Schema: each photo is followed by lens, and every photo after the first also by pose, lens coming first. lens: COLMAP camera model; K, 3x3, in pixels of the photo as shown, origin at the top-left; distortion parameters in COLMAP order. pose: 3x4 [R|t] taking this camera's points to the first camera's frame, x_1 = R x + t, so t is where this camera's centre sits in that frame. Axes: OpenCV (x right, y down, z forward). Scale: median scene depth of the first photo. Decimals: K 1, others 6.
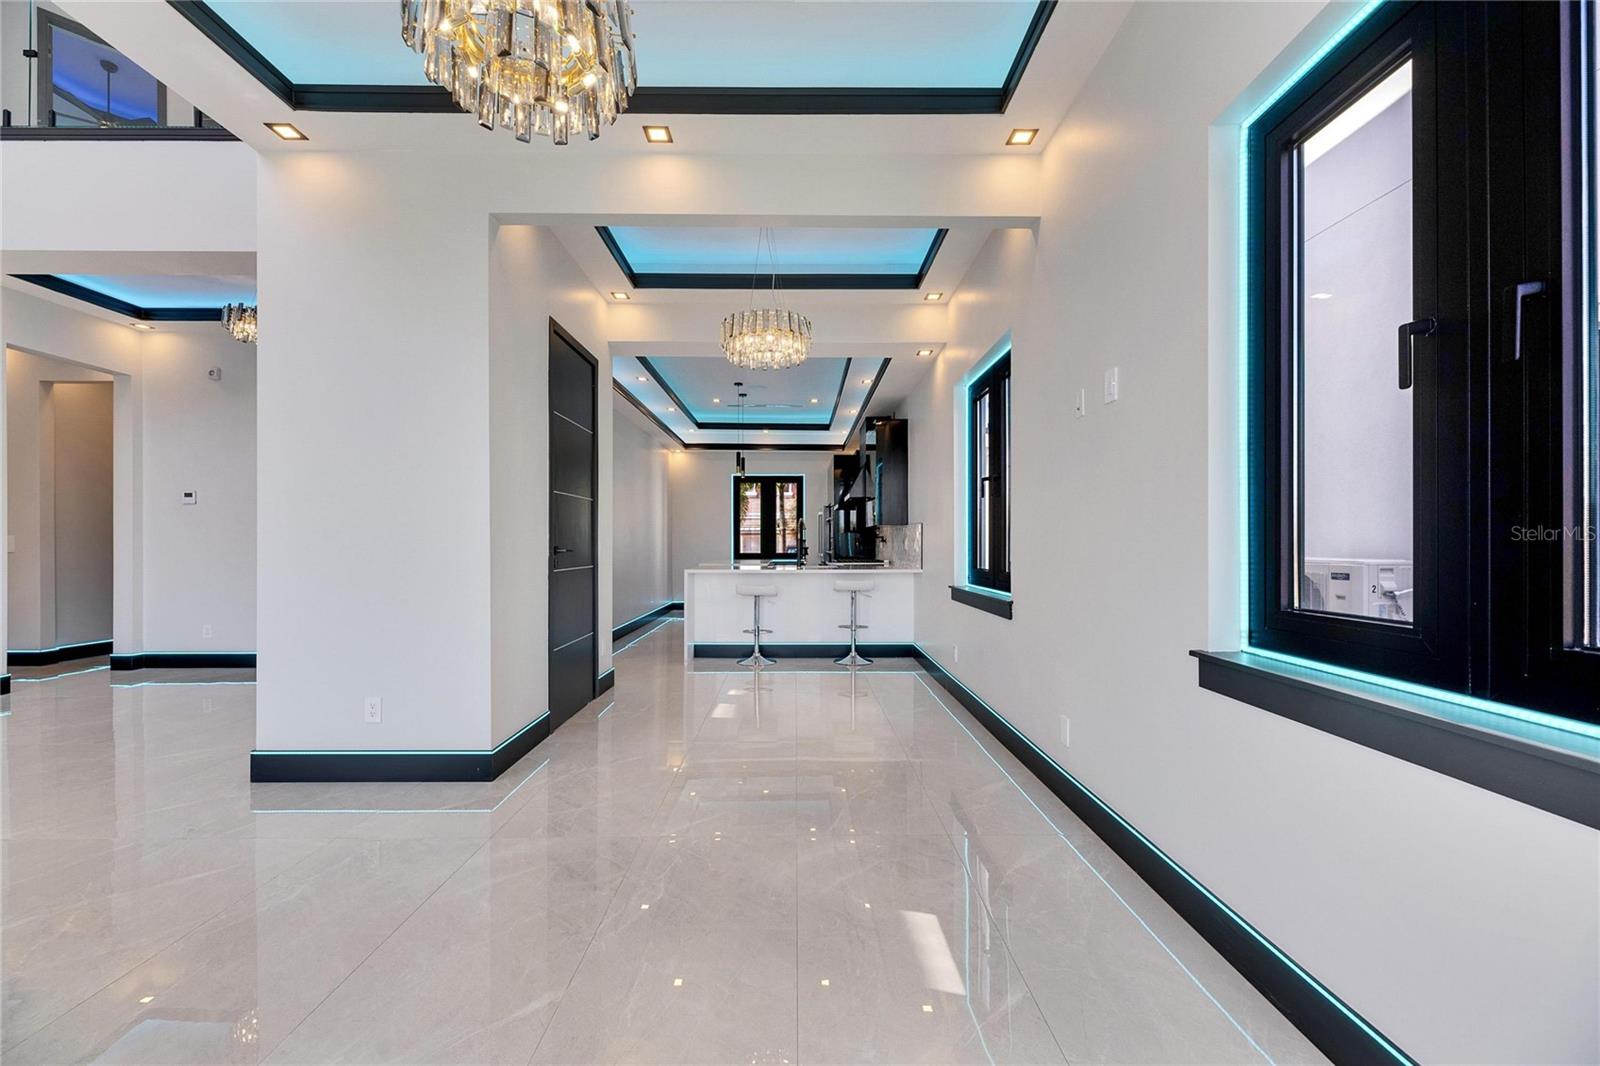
lens RADIAL K [[649.4, 0, 801.1], [0, 649.4, 543.4], [0, 0, 1]] dist [0.002262, -0.000748]
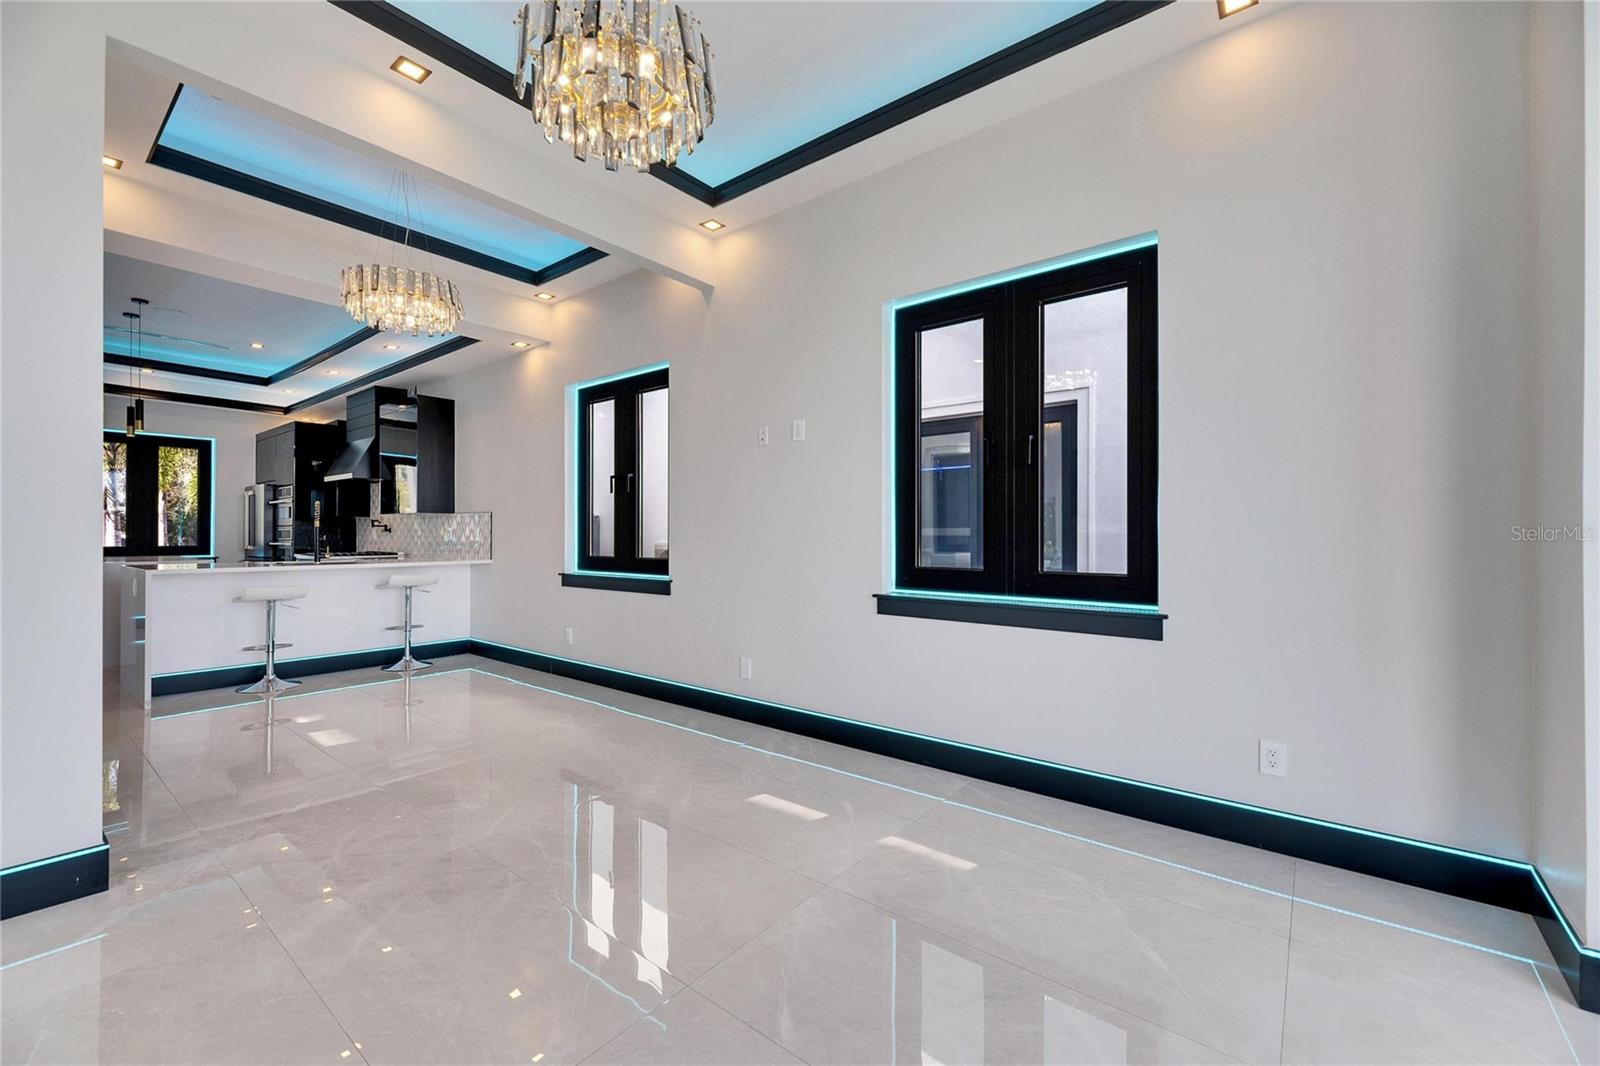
lens RADIAL K [[649.4, 0, 825.8], [0, 649.4, 528.9], [0, 0, 1]] dist [0.002262, -0.000748]
pose [[0.612749, 0.009067, 0.790225, -0.271179], [-0.002654, 0.999952, -0.009416, 0.001219], [-0.790273, 0.003673, 0.612744, 0.005931]]
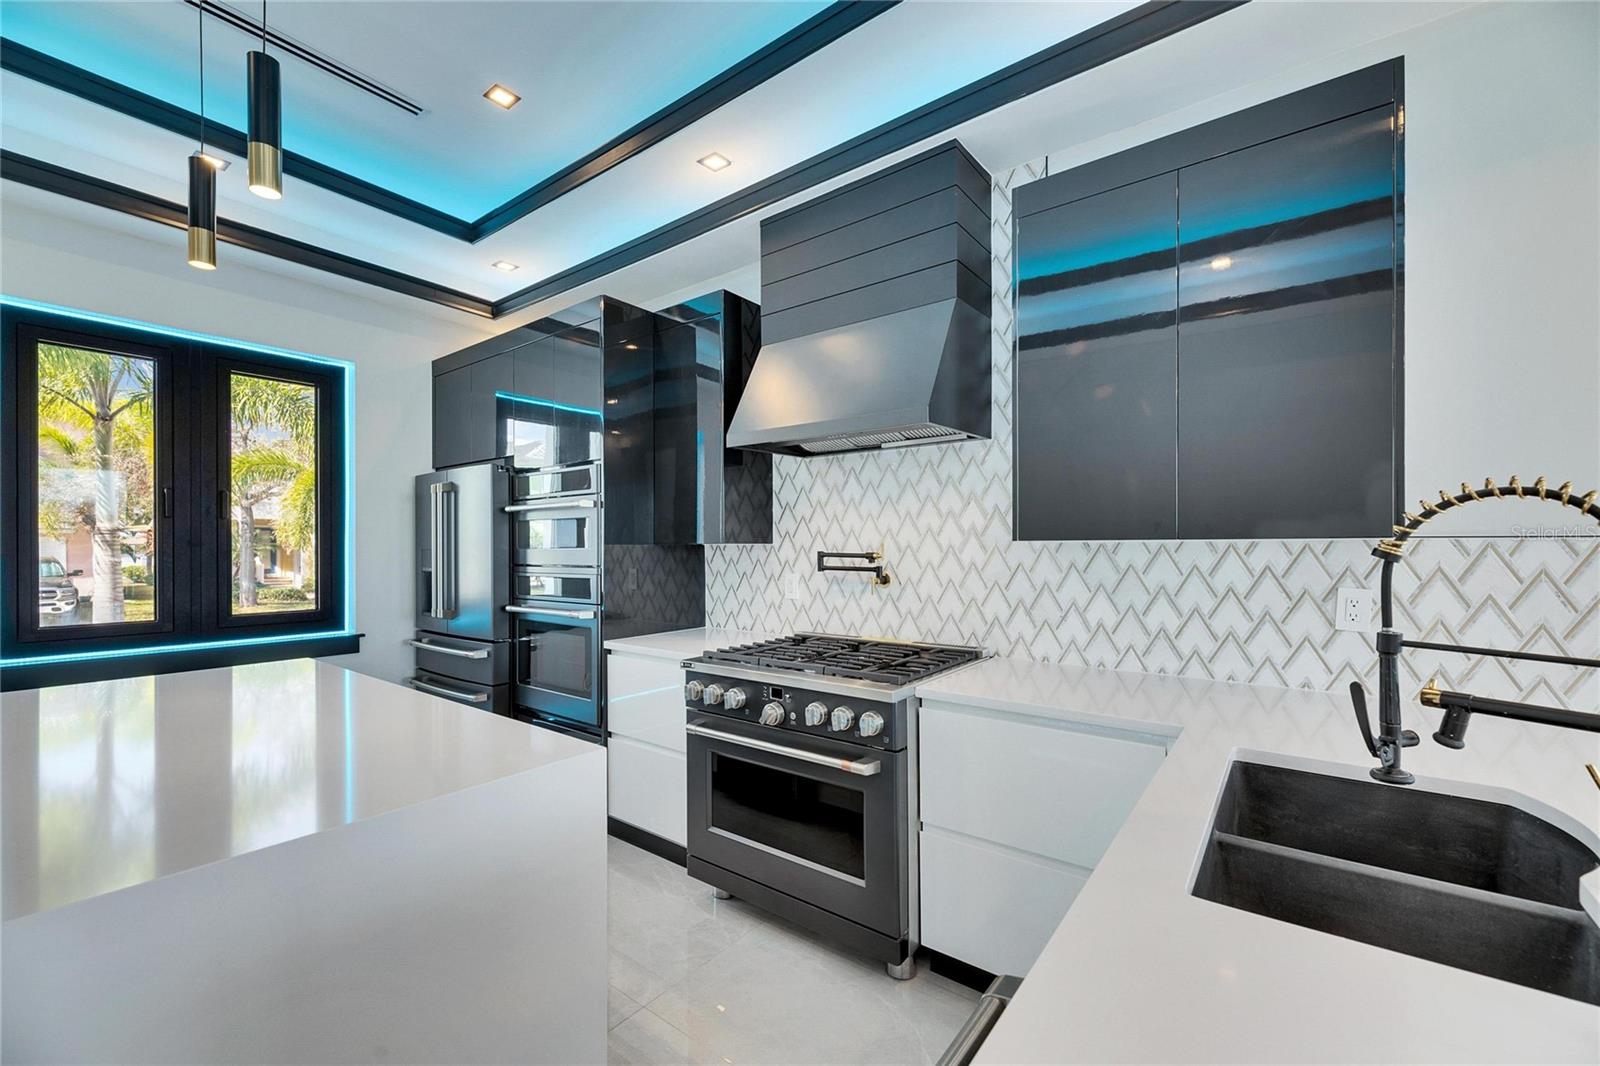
lens RADIAL K [[649.4, 0, 809.2], [0, 649.4, 550.3], [0, 0, 1]] dist [0.002262, -0.000748]
pose [[0.602531, 0.006353, 0.798071, -0.203185], [-0.001262, 0.999975, -0.007008, -0.022568], [-0.798095, 0.003215, 0.602523, 1.128187]]
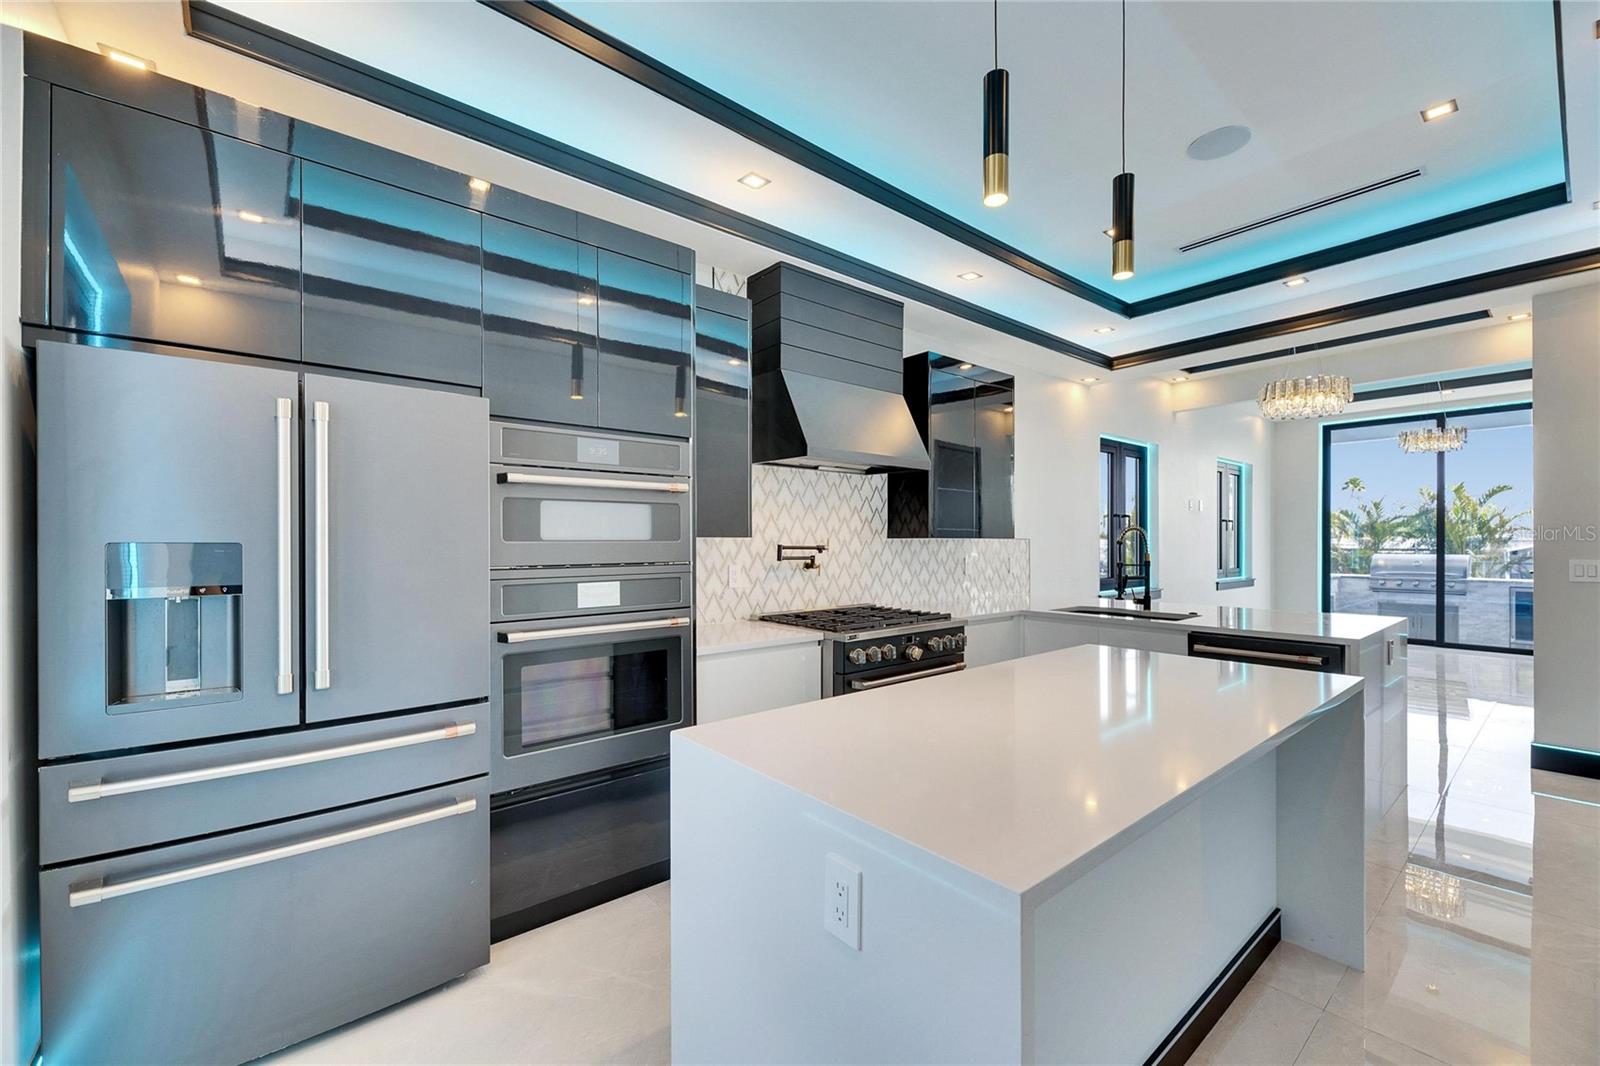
lens RADIAL K [[649.4, 0, 809.6], [0, 649.4, 541.5], [0, 0, 1]] dist [0.002262, -0.000748]
pose [[-0.633450, 0.009613, 0.773724, -0.284134], [0.009926, 0.999942, -0.004297, -0.025255], [-0.773720, 0.004958, -0.633509, 1.725544]]
